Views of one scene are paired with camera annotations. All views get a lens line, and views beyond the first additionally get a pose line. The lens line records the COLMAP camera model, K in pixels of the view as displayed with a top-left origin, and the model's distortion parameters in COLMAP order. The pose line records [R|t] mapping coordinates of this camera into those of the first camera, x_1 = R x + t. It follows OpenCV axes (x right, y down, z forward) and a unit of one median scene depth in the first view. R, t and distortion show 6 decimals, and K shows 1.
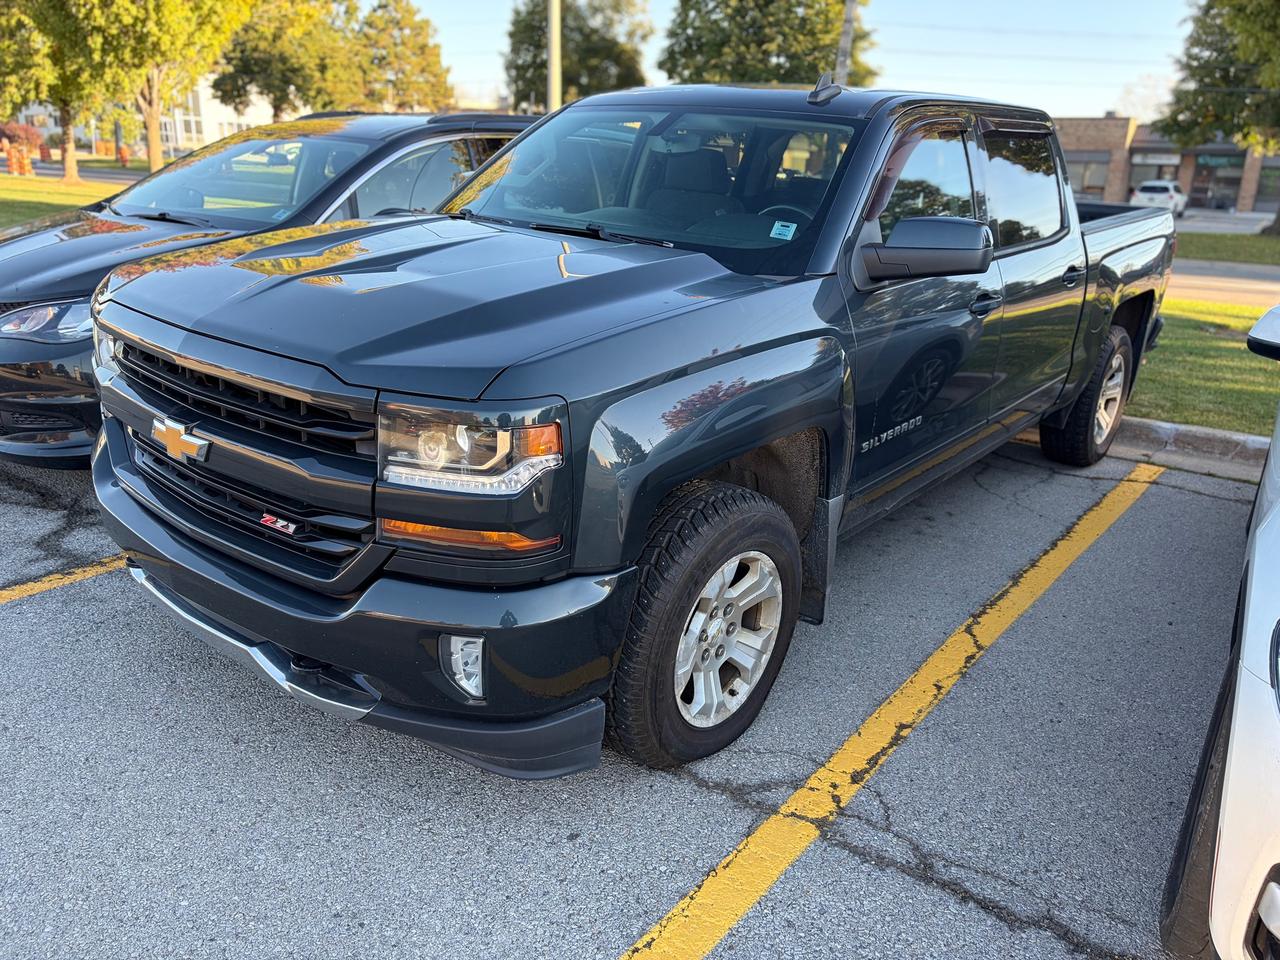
lens RADIAL K [[973.5, 0, 641.4], [0, 973.5, 479.7], [0, 0, 1]] dist [0.053291, -0.054086]
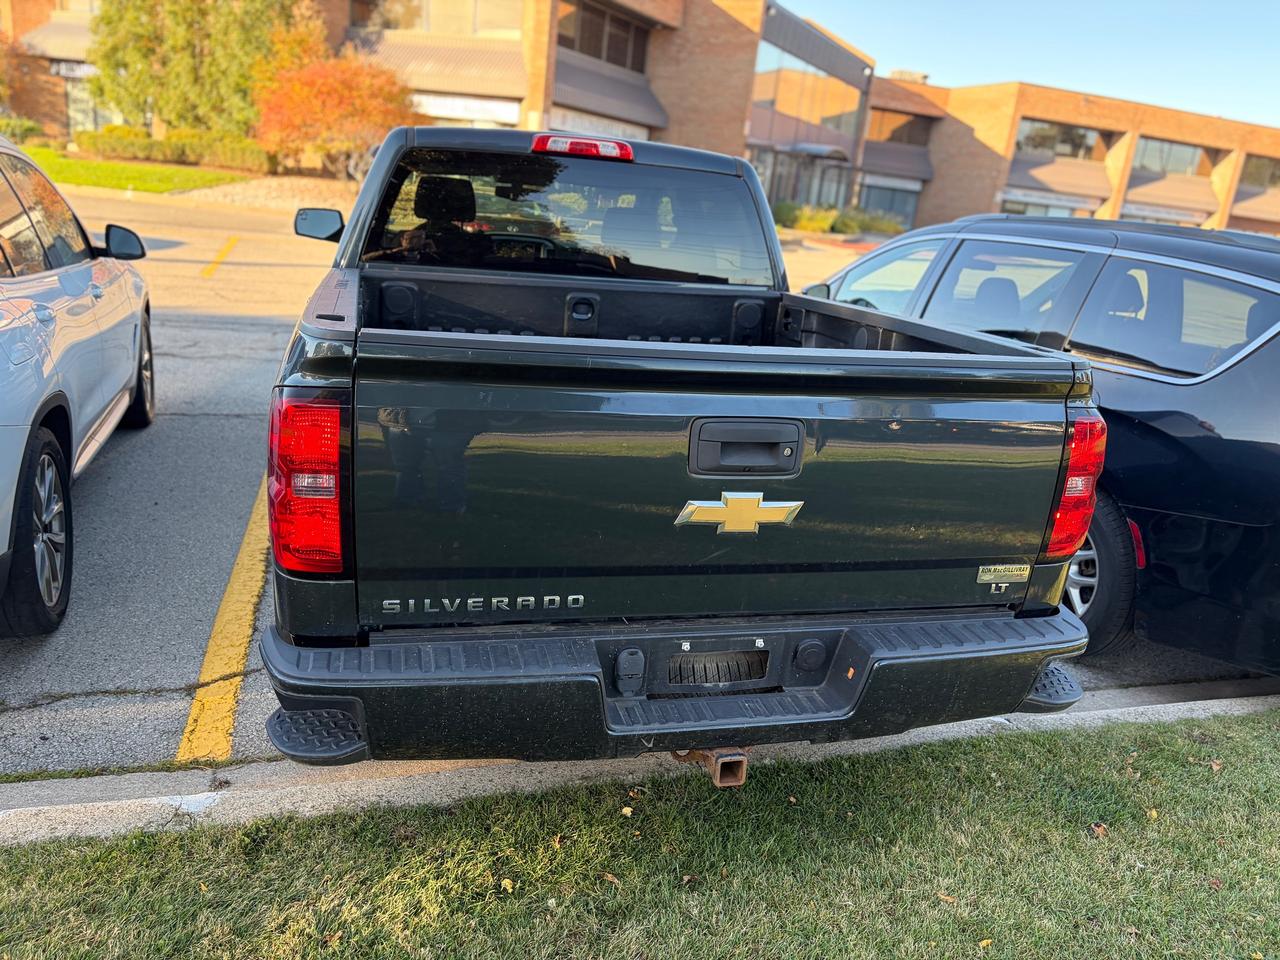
lens RADIAL K [[973.5, 0, 648.6], [0, 973.5, 481.2], [0, 0, 1]] dist [0.053291, -0.054086]
pose [[-0.587912, 0.142722, -0.796235, 0.897469], [-0.357149, 0.837383, 0.413805, -0.497531], [0.725813, 0.527655, -0.441334, 1.535340]]
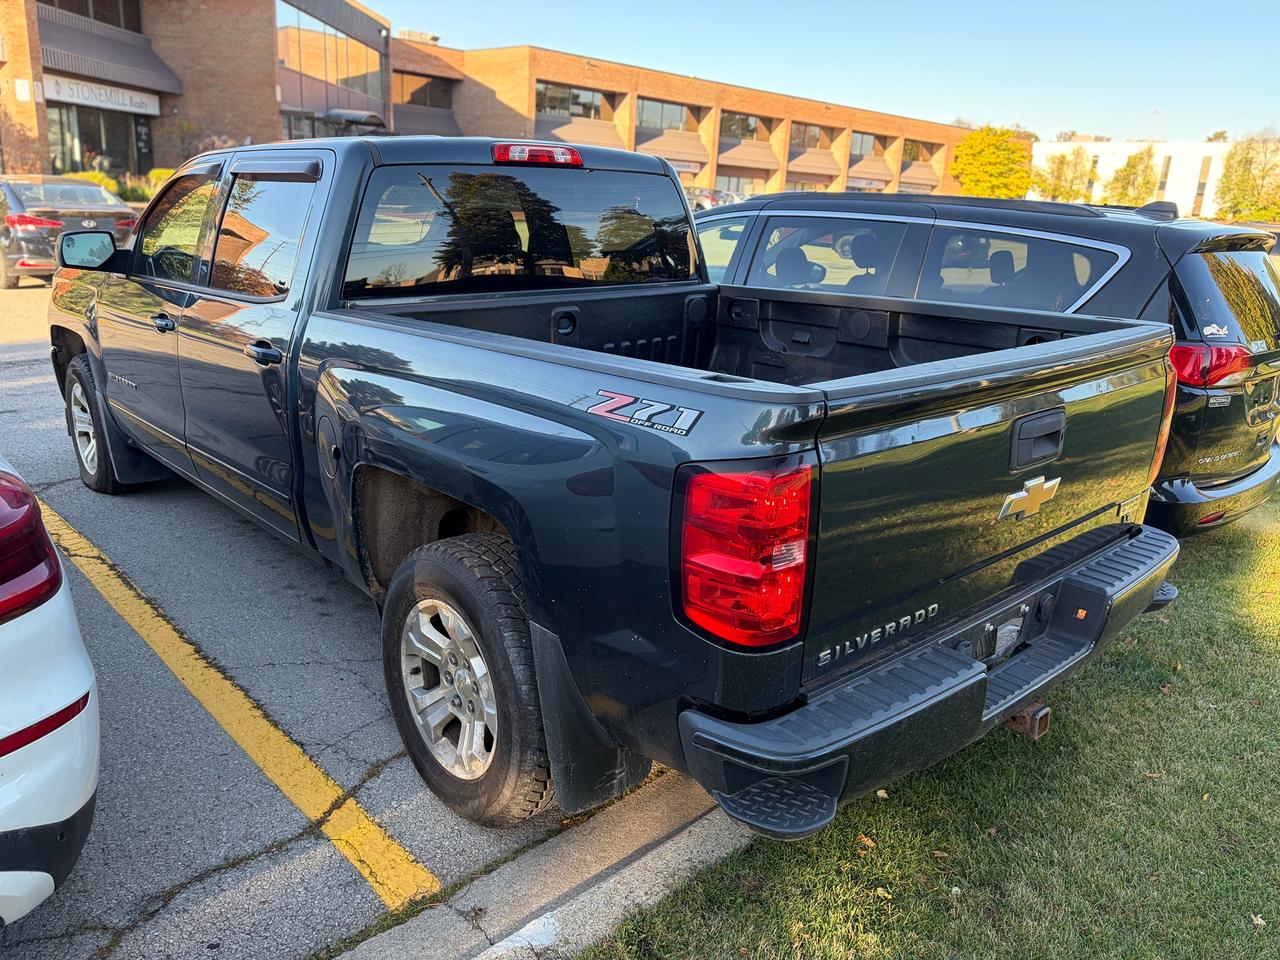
lens RADIAL K [[973.5, 0, 653.4], [0, 973.5, 475.0], [0, 0, 1]] dist [0.053291, -0.054086]
pose [[-0.154936, 0.238521, -0.958698, 1.026975], [-0.352478, 0.893203, 0.279191, -0.399434], [0.922905, 0.381177, -0.054316, 1.224861]]
